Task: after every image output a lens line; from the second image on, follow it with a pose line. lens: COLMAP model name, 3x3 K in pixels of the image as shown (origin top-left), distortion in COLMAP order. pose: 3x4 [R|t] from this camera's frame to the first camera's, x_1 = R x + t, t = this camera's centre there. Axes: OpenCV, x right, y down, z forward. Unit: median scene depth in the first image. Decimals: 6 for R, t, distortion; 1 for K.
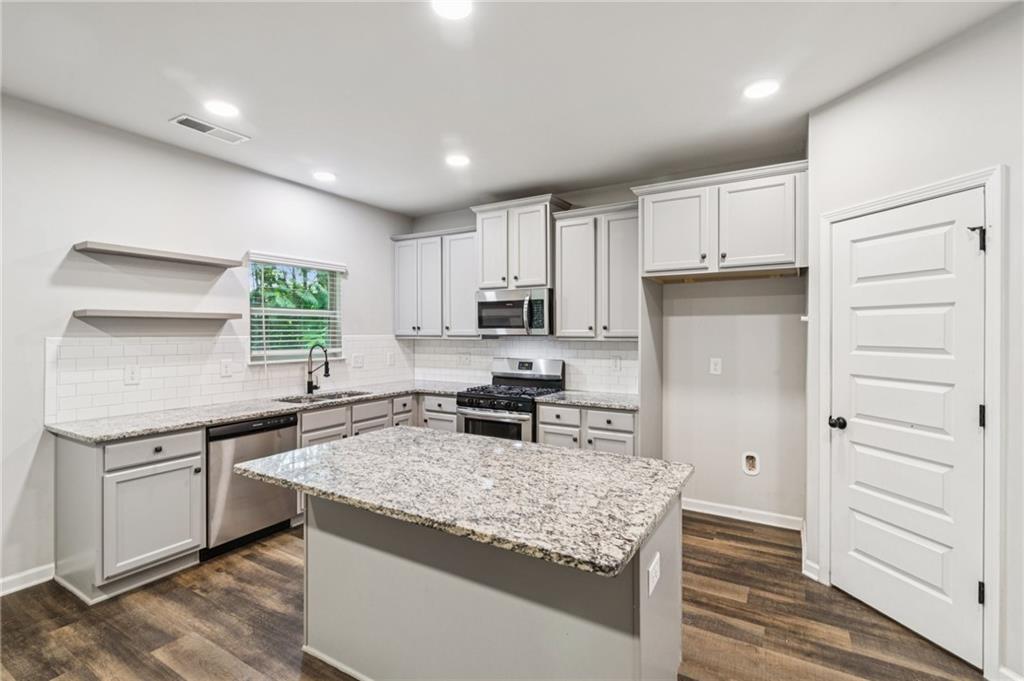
lens RADIAL K [[470.5, 0, 516.4], [0, 470.5, 332.9], [0, 0, 1]] dist [-0.004819, -0.000443]
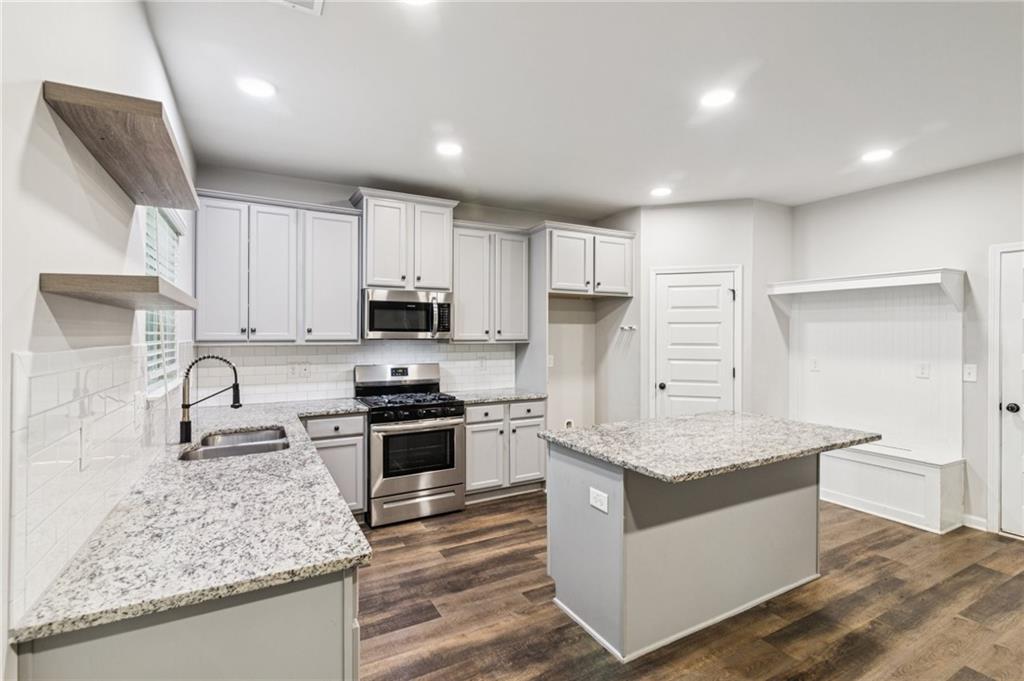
lens RADIAL K [[470.5, 0, 508.9], [0, 470.5, 337.7], [0, 0, 1]] dist [-0.004819, -0.000443]
pose [[0.515001, -0.003432, 0.857183, -0.826264], [0.001436, 0.999994, 0.003141, -0.001039], [-0.857188, -0.000387, 0.515003, 0.412238]]
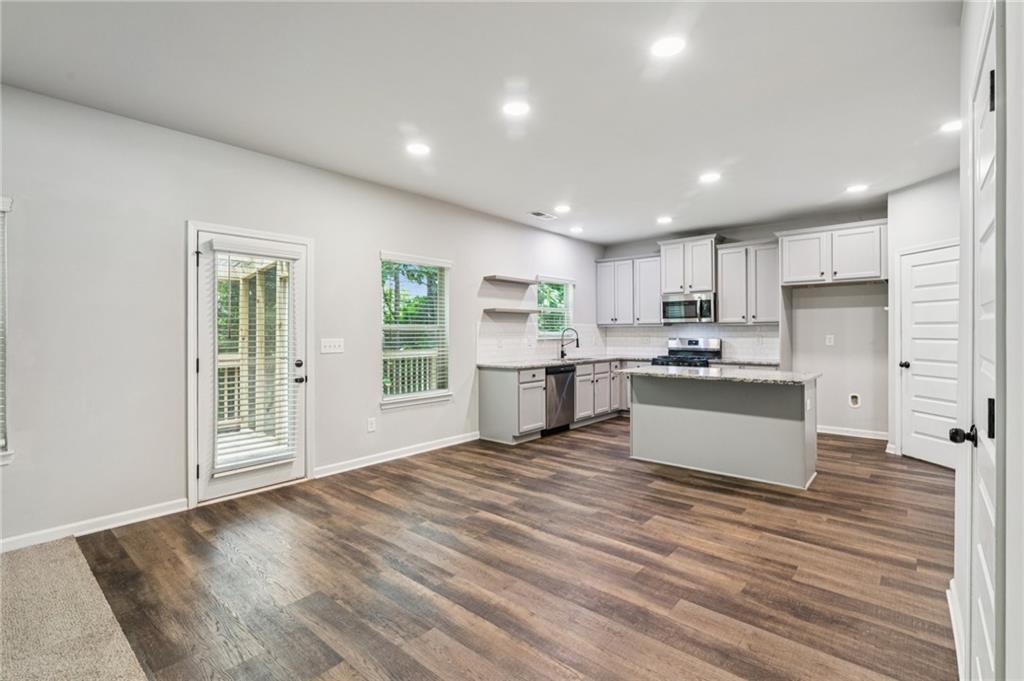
lens RADIAL K [[470.5, 0, 513.4], [0, 470.5, 331.1], [0, 0, 1]] dist [-0.004819, -0.000443]
pose [[0.983861, -0.003753, -0.178896, -0.352176], [0.003058, 0.999987, -0.004162, 0.044579], [0.178909, 0.003547, 0.983859, -0.770662]]
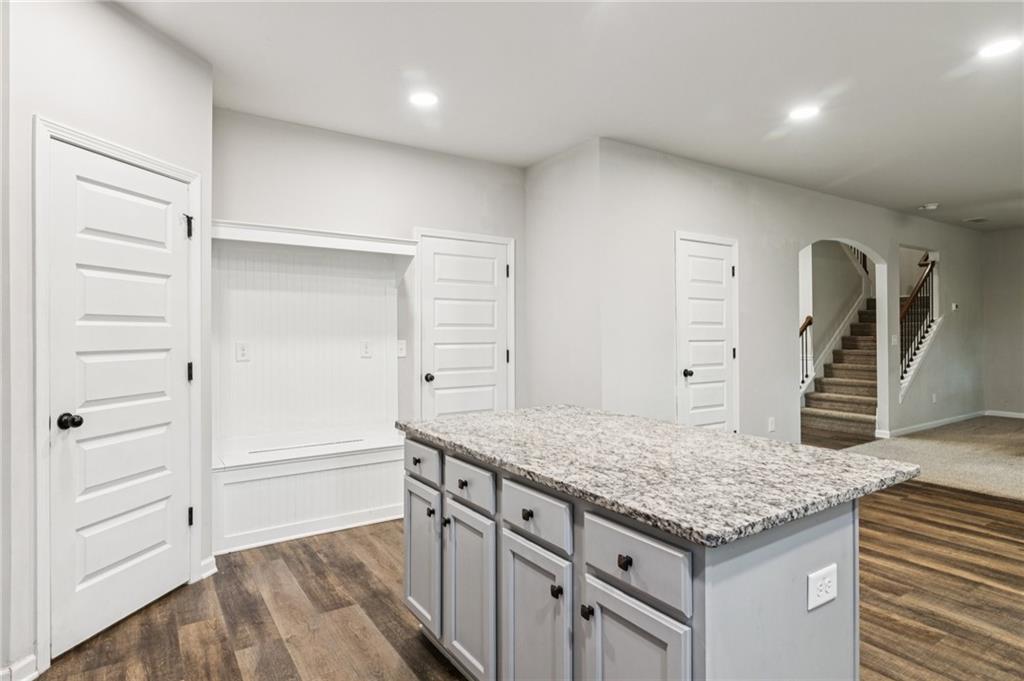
lens RADIAL K [[560.9, 0, 511.8], [0, 560.9, 332.2], [0, 0, 1]] dist [0.014350, 0.000131]
pose [[-0.901626, -0.000524, 0.432517, -0.216424], [0.001456, 0.999990, 0.004247, 0.037507], [-0.432515, 0.004459, -0.901616, 1.064209]]
